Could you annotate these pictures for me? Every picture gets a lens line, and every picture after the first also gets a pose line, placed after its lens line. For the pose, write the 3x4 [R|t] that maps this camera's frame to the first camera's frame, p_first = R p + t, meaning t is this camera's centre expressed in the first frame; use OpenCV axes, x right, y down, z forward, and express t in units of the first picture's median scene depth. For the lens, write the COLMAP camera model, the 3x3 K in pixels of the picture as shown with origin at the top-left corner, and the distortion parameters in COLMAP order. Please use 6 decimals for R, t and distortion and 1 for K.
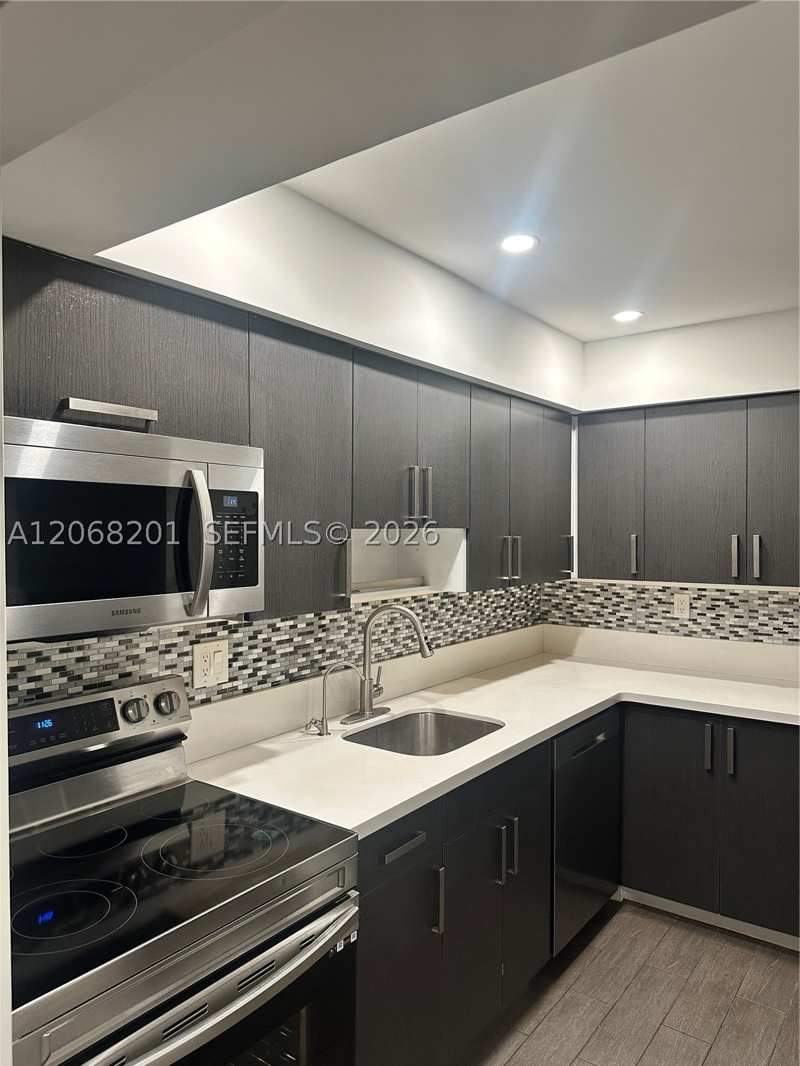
lens RADIAL K [[739.2, 0, 398.1], [0, 739.2, 525.3], [0, 0, 1]] dist [0.033498, -0.043334]
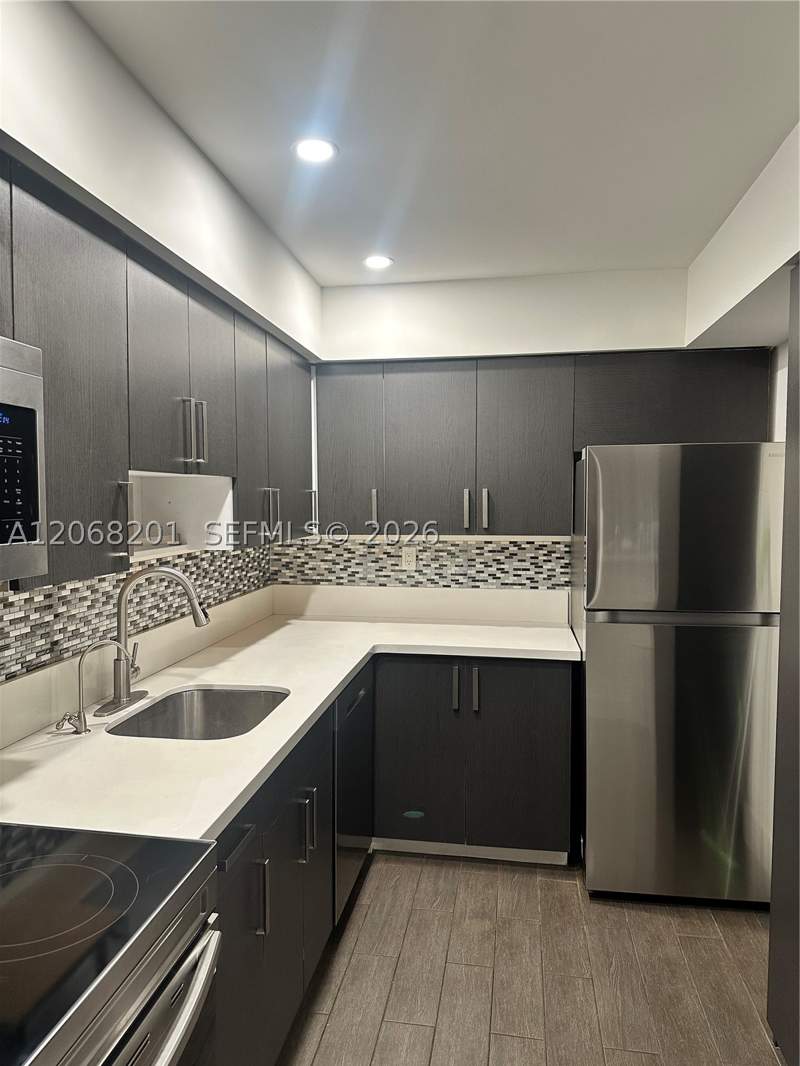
lens RADIAL K [[739.2, 0, 398.7], [0, 739.2, 524.8], [0, 0, 1]] dist [0.033498, -0.043334]
pose [[0.886668, -0.021937, 0.461885, -0.137691], [0.002898, 0.999118, 0.041889, 0.024002], [-0.462397, -0.035803, 0.885950, 0.124298]]
